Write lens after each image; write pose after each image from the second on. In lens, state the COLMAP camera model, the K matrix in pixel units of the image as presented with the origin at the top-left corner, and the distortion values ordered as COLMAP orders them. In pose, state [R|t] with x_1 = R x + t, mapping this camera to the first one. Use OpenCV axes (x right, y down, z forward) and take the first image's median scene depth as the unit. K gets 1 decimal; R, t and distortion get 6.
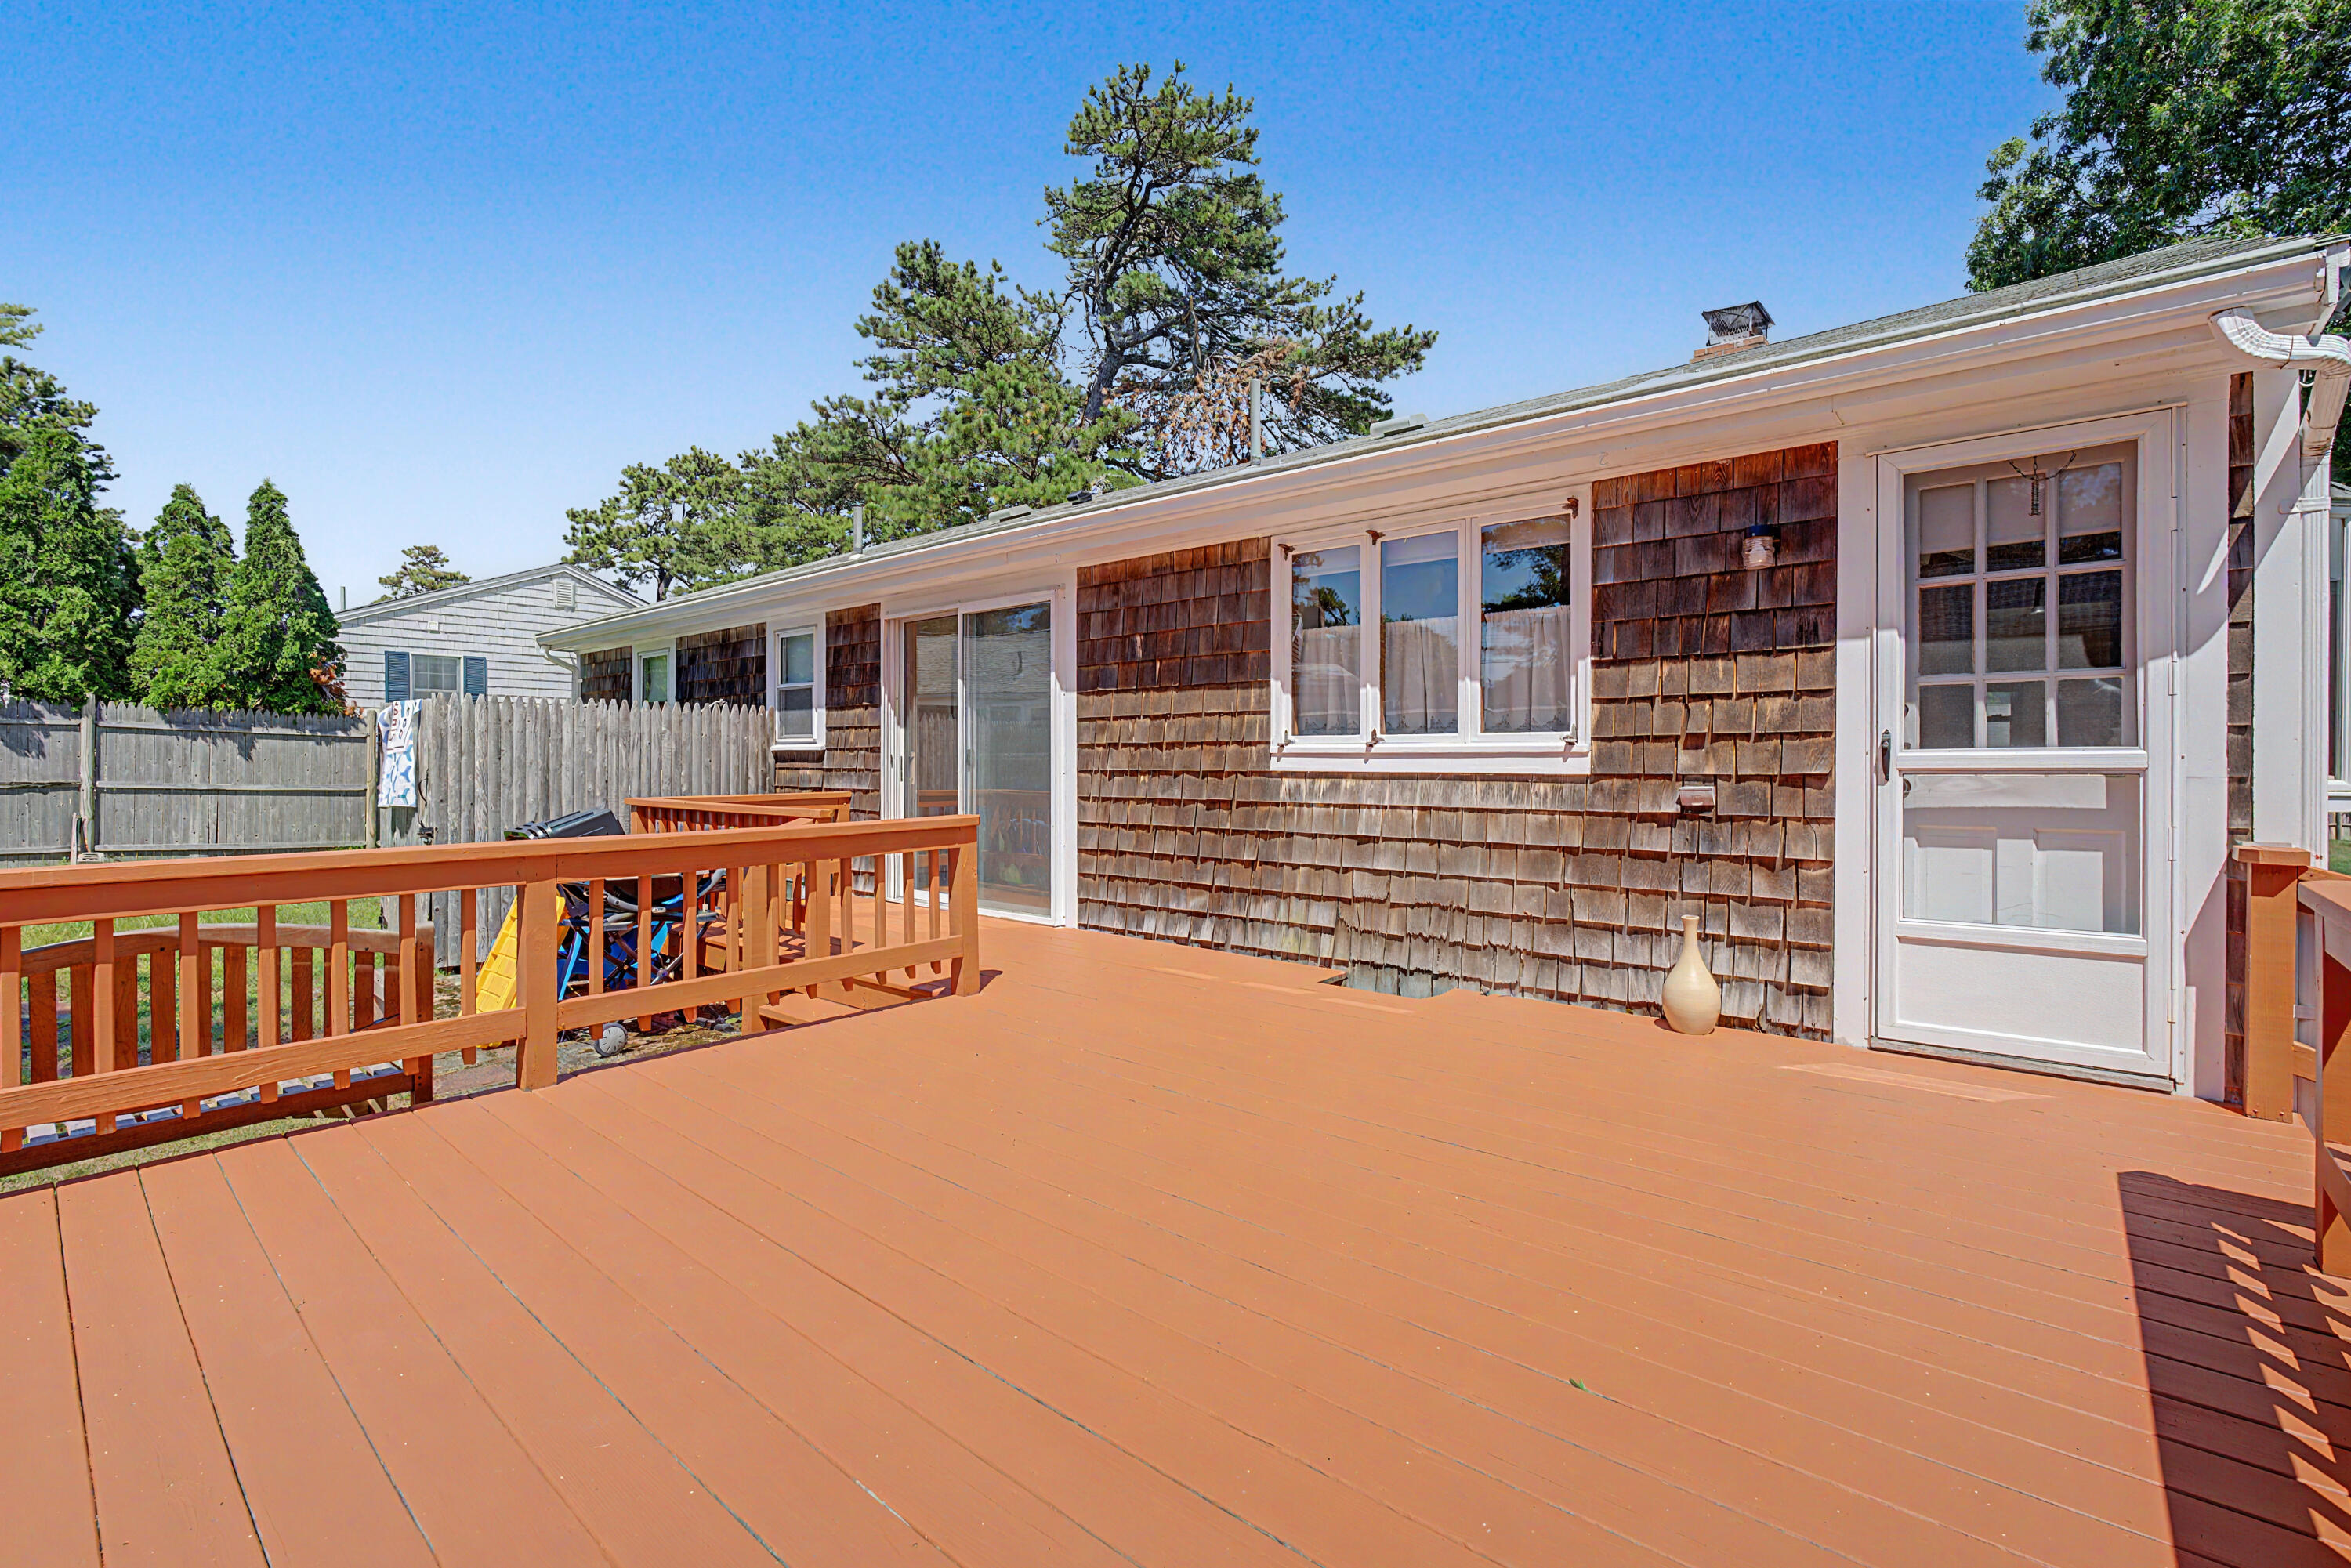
lens RADIAL K [[1021.1, 0, 1175.5], [0, 1021.1, 784.0], [0, 0, 1]] dist [0.000051, 0.000211]
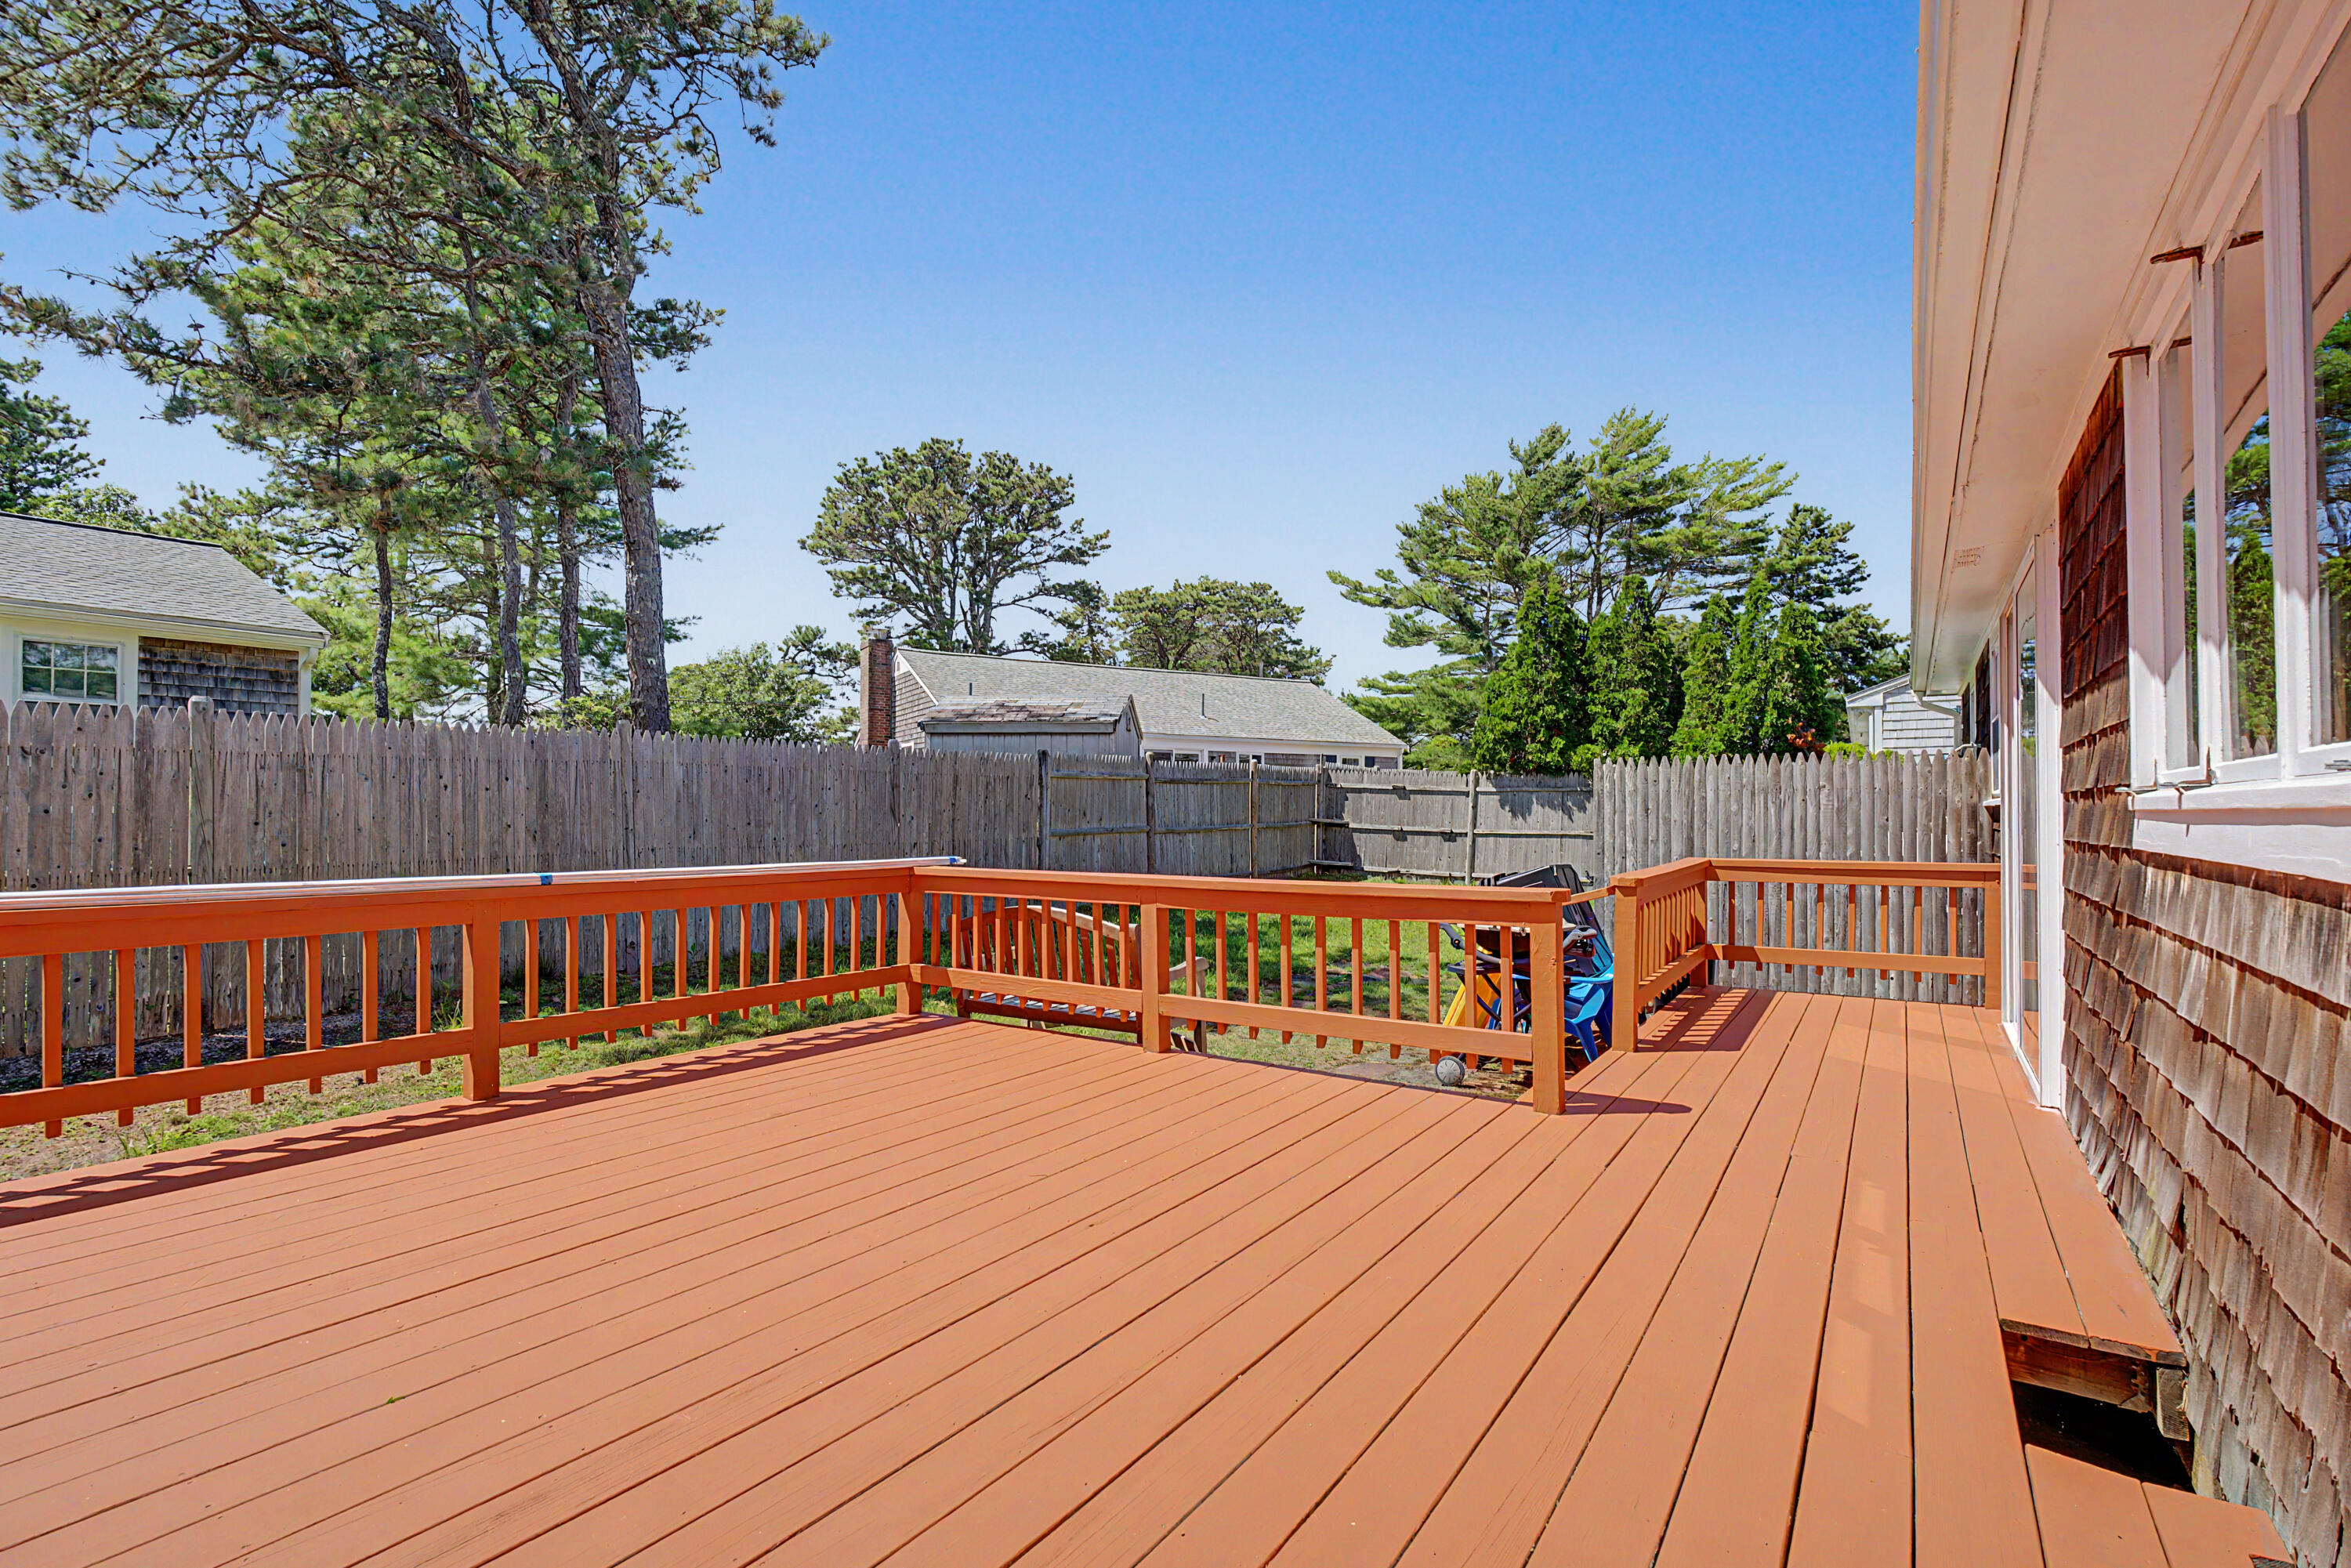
lens RADIAL K [[1047.0, 0, 1173.8], [0, 1047.0, 784.6], [0, 0, 1]] dist [-0.010353, 0.000957]
pose [[0.101830, -0.027105, -0.994432, 0.335251], [-0.024761, 0.999250, -0.029772, -0.011847], [0.994494, 0.027655, 0.101083, 0.352423]]
